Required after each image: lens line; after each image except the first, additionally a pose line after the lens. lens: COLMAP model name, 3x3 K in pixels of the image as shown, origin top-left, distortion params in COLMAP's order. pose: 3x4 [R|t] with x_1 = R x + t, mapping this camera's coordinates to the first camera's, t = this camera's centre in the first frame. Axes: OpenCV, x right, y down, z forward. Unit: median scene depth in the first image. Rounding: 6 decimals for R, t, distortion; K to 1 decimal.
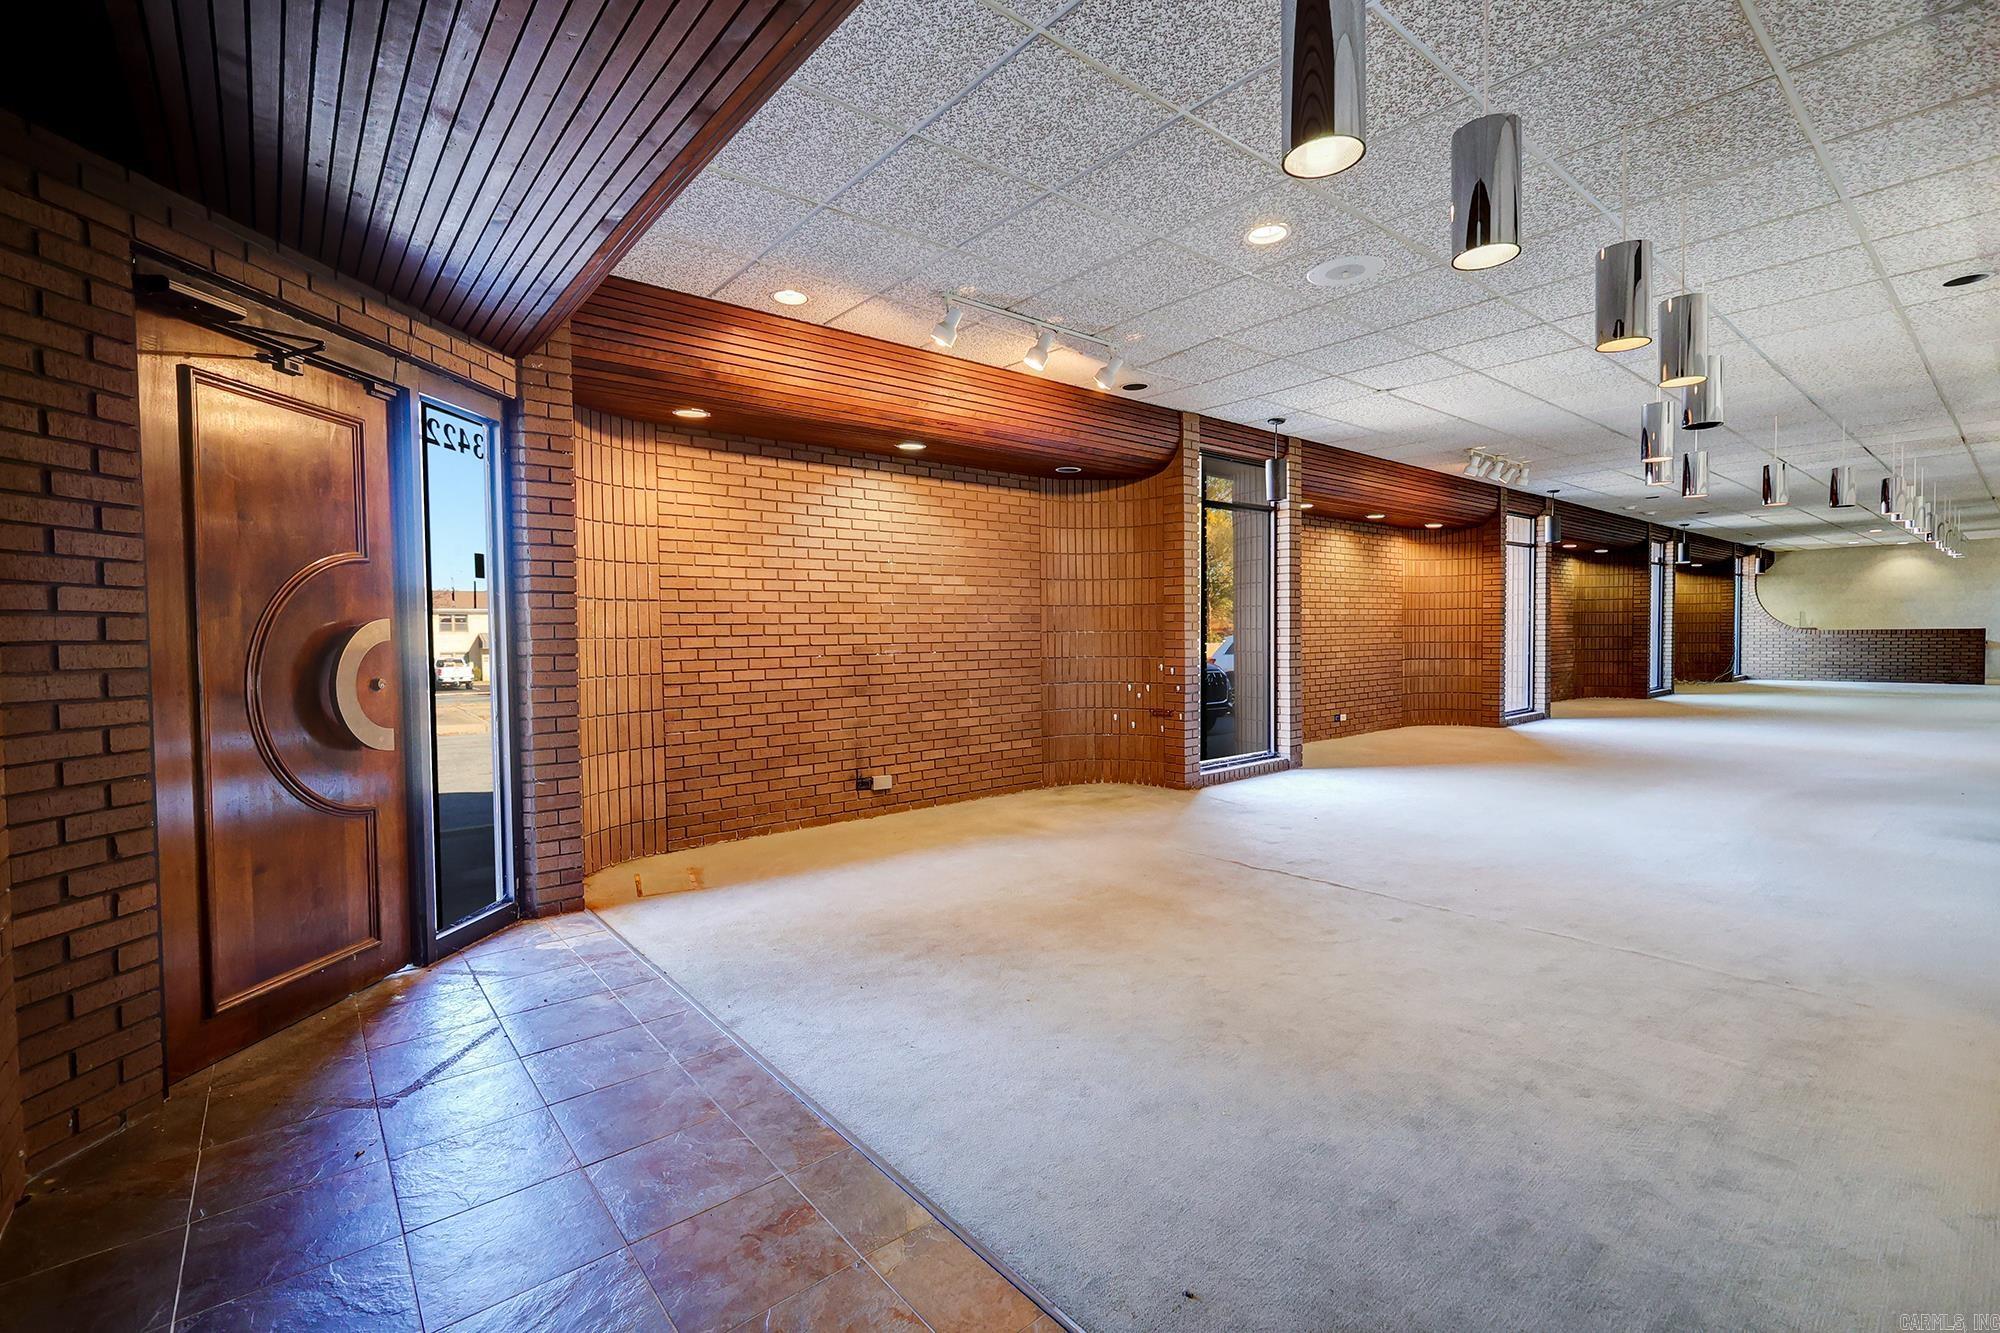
lens RADIAL K [[869.4, 0, 998.8], [0, 869.4, 662.7], [0, 0, 1]] dist [0.002787, -0.000665]
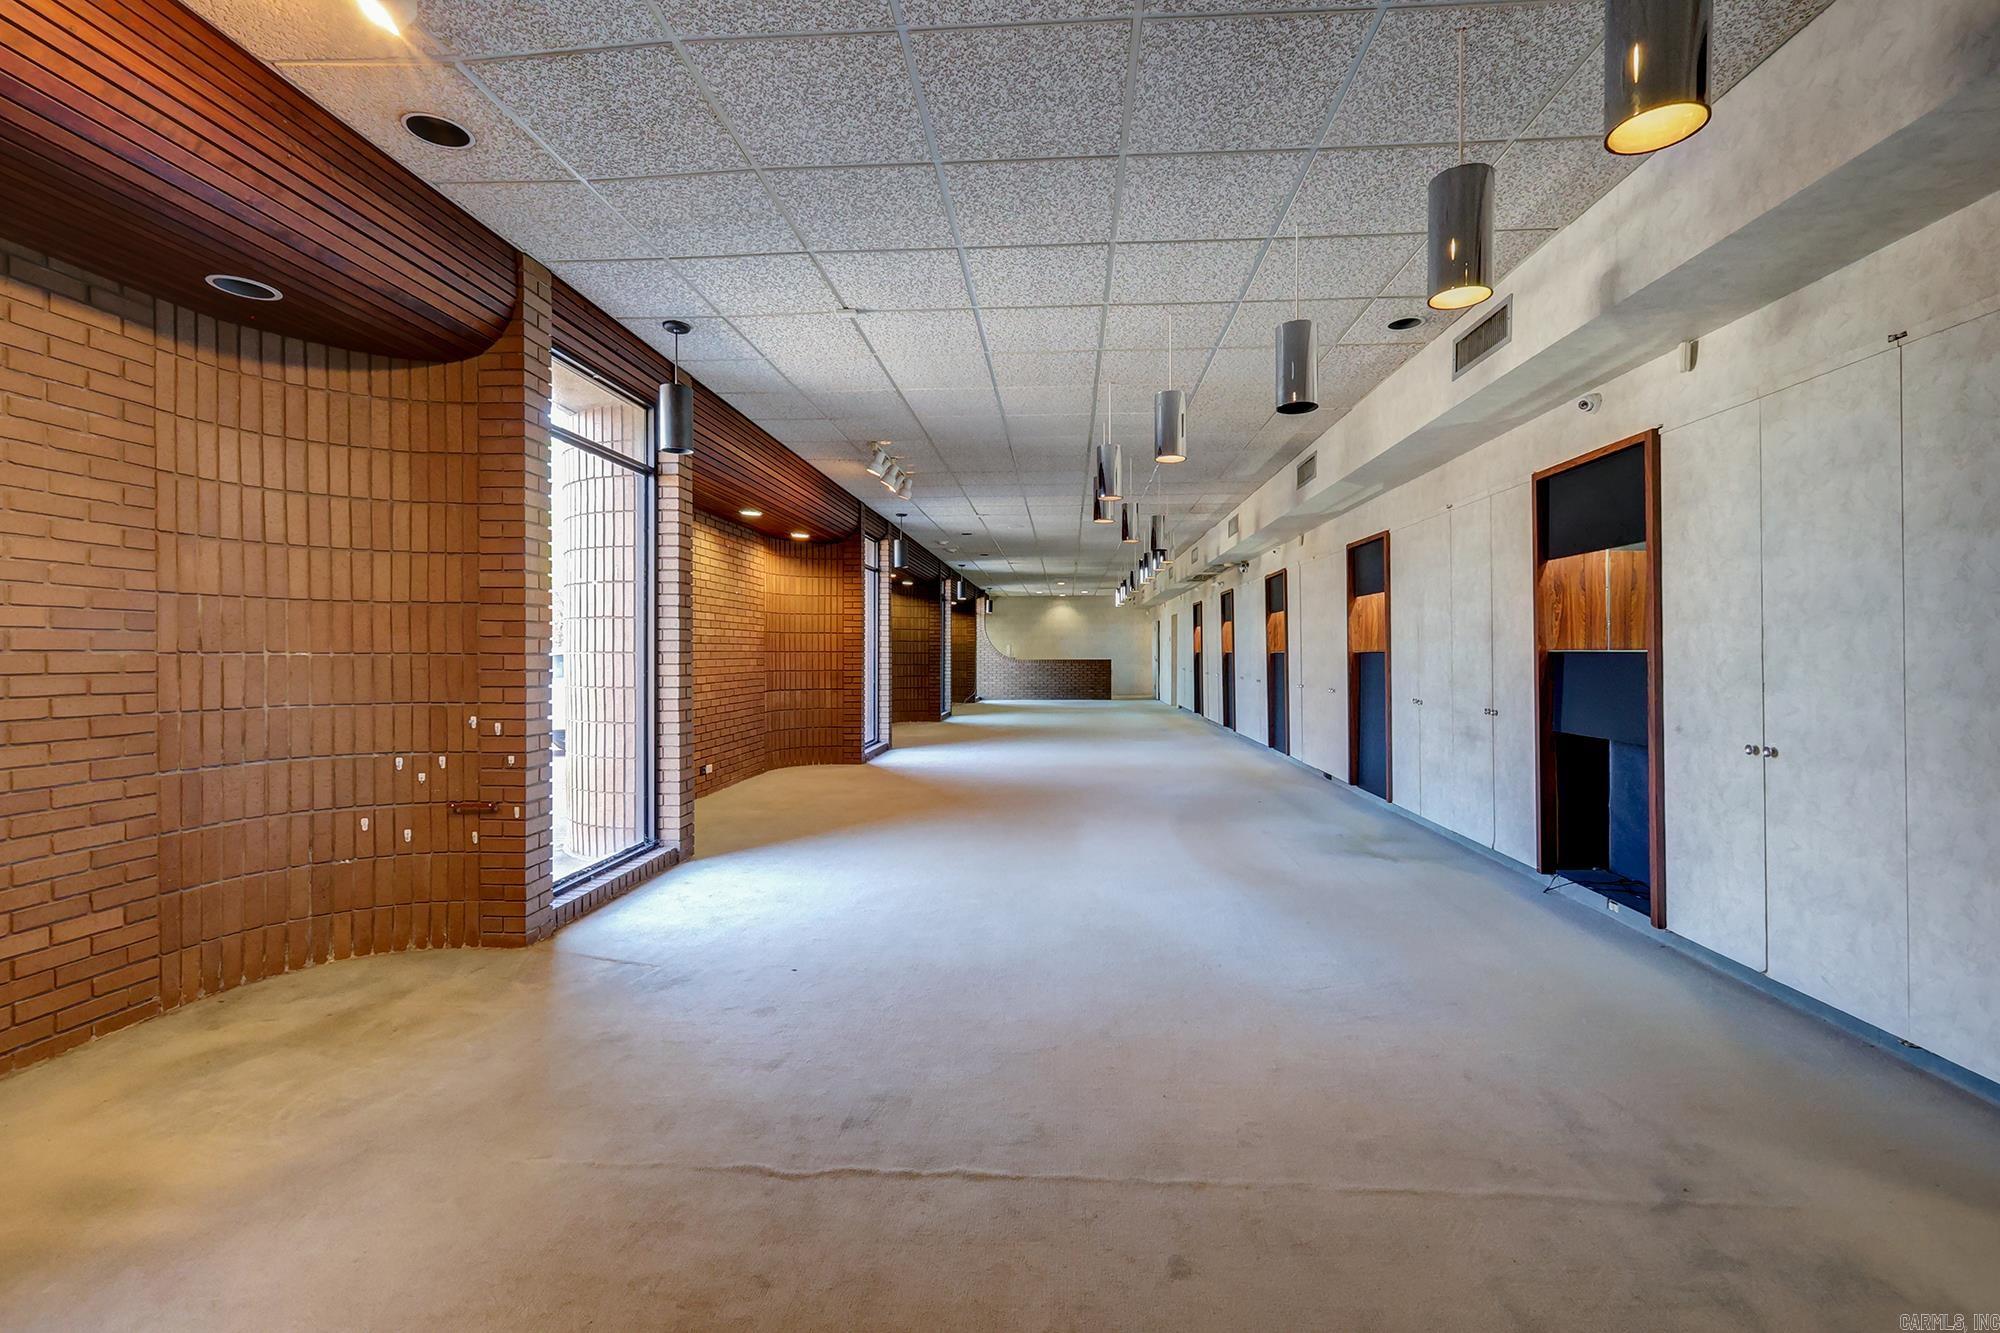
lens RADIAL K [[869.4, 0, 1007.5], [0, 869.4, 660.5], [0, 0, 1]] dist [0.002787, -0.000665]
pose [[0.688648, 0.007041, 0.725062, 0.024698], [0.015950, 0.999564, -0.024856, -0.013346], [-0.724920, 0.028682, 0.688235, 0.382132]]
